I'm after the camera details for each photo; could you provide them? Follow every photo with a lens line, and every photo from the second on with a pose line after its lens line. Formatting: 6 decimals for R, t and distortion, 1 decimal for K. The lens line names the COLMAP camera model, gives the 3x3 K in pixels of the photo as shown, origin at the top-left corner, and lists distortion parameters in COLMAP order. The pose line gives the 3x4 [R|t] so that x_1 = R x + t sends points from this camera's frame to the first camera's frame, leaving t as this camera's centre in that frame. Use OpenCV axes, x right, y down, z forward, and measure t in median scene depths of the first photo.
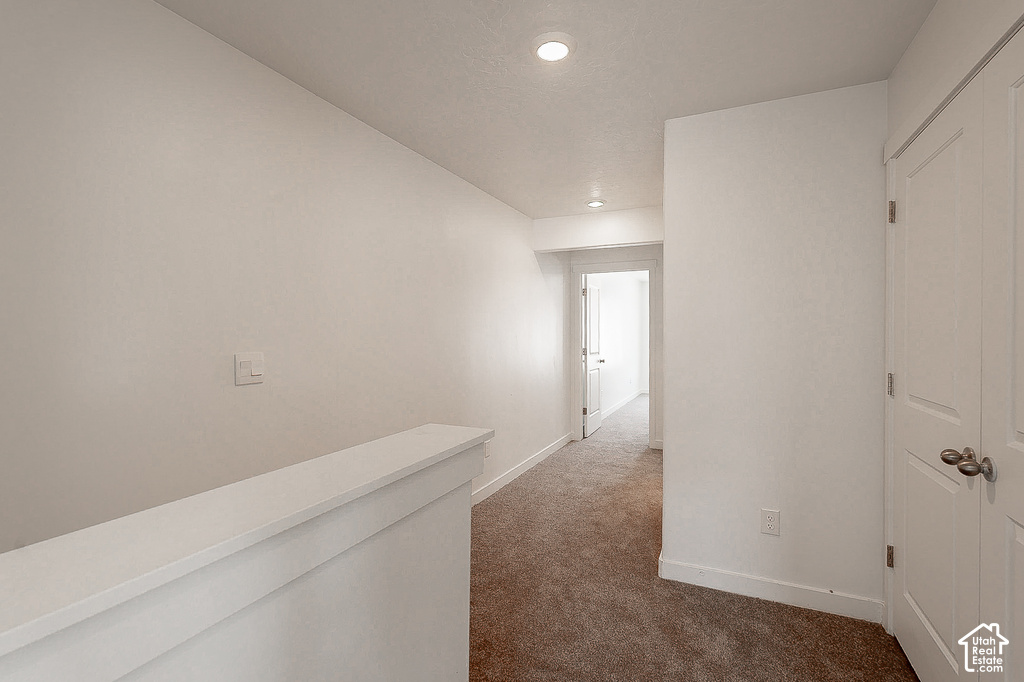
lens RADIAL K [[480.6, 0, 512.0], [0, 480.6, 341.0], [0, 0, 1]] dist [0.000612, 0.000107]
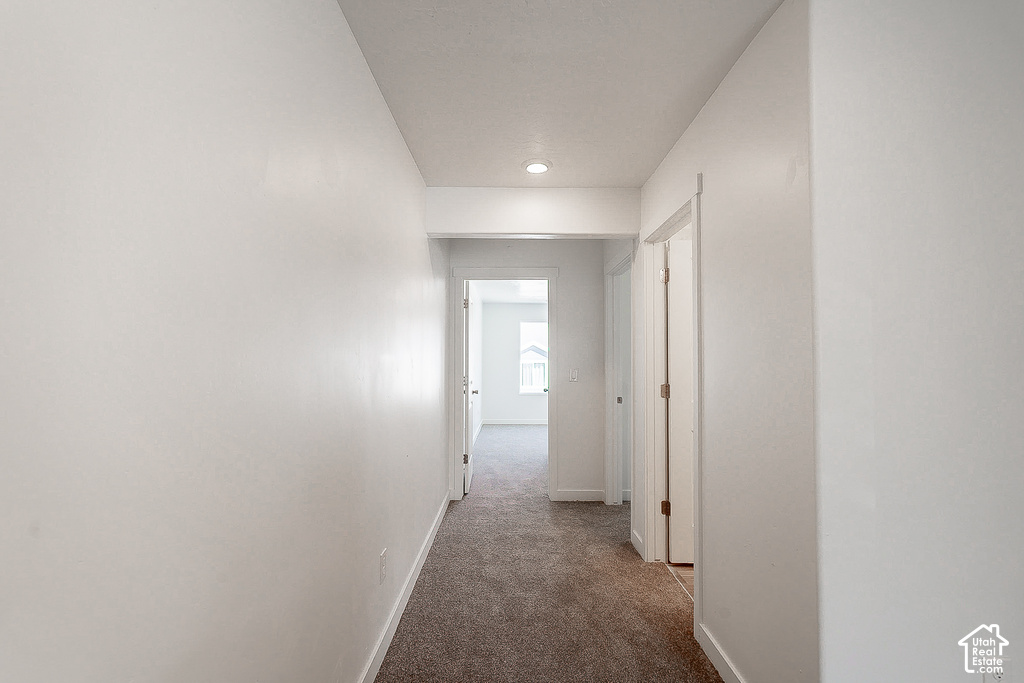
lens RADIAL K [[469.0, 0, 516.2], [0, 469.0, 346.0], [0, 0, 1]] dist [0.001928, 0.000297]
pose [[0.906724, 0.016054, 0.421420, -0.115682], [0.002516, 0.999051, -0.043472, -0.001007], [-0.421718, 0.040477, 0.905823, 0.357479]]
